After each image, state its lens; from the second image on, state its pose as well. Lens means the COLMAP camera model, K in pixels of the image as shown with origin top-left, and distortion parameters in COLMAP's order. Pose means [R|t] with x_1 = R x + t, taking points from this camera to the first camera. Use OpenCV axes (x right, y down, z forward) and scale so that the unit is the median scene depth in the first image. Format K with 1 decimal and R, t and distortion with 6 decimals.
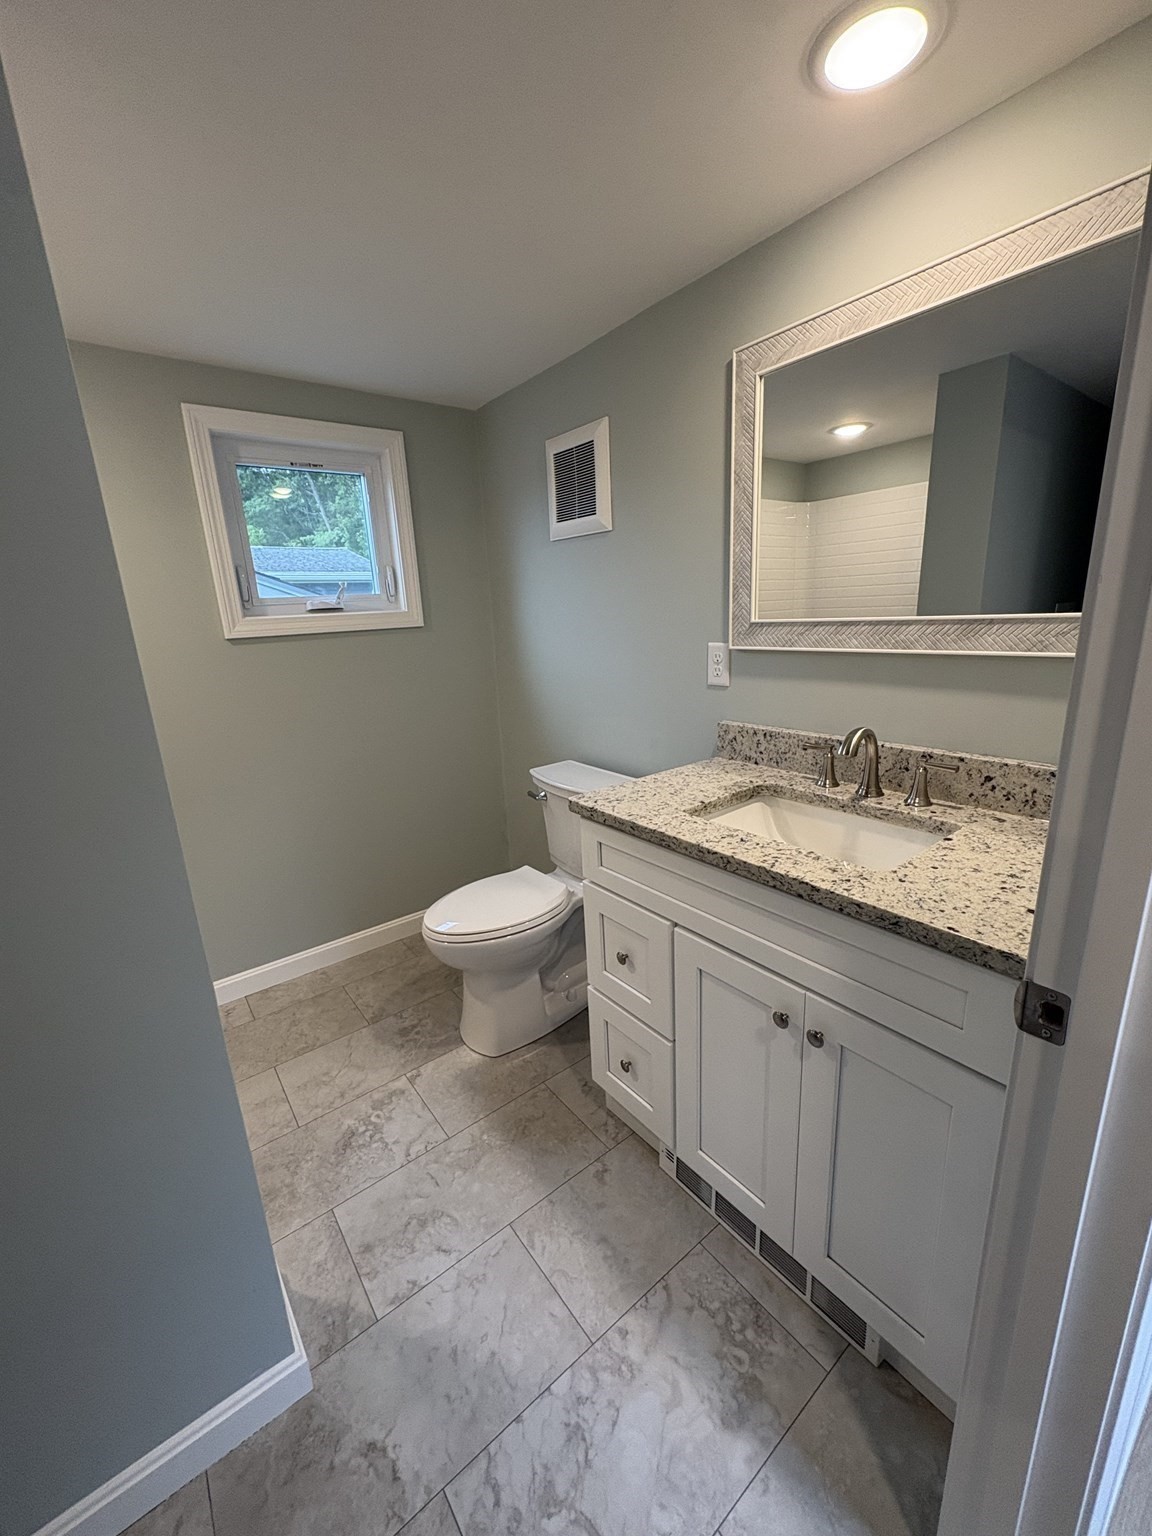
lens RADIAL K [[612.1, 0, 576.0], [0, 612.1, 768.0], [0, 0, 1]] dist [0.008165, -0.000013]
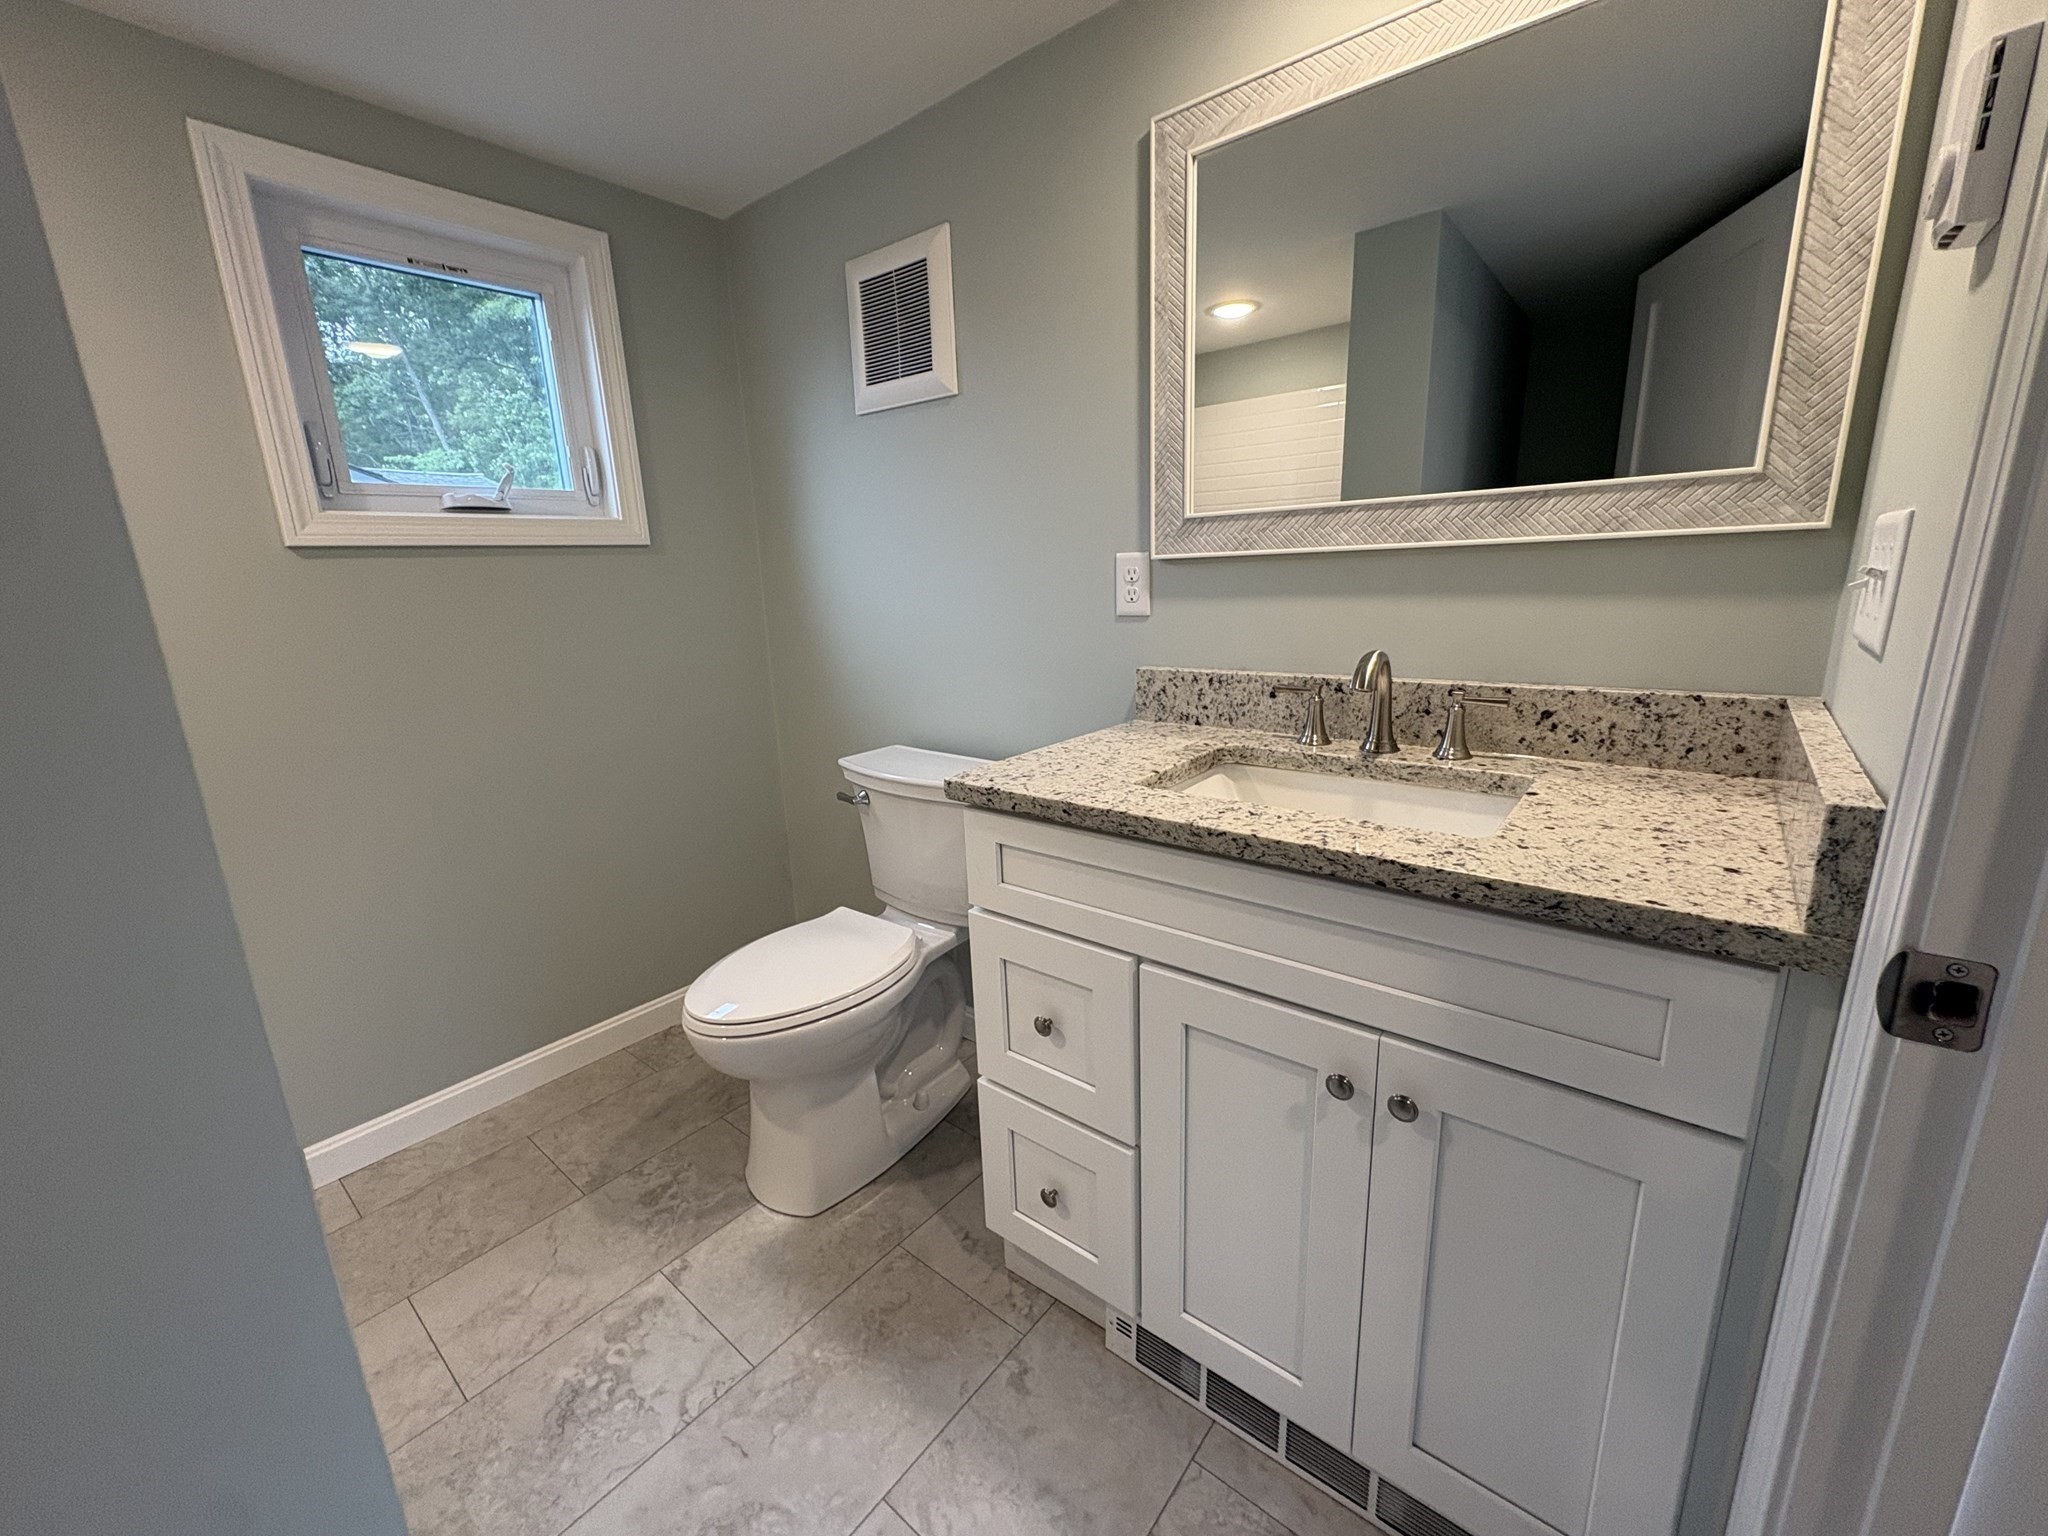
lens RADIAL K [[819.4, 0, 1024.8], [0, 819.4, 763.0], [0, 0, 1]] dist [0.006023, -0.002605]
pose [[0.974388, -0.039113, 0.221446, -0.109080], [0.046111, 0.998584, -0.026518, 0.055692], [-0.220095, 0.036050, 0.974812, 0.154724]]
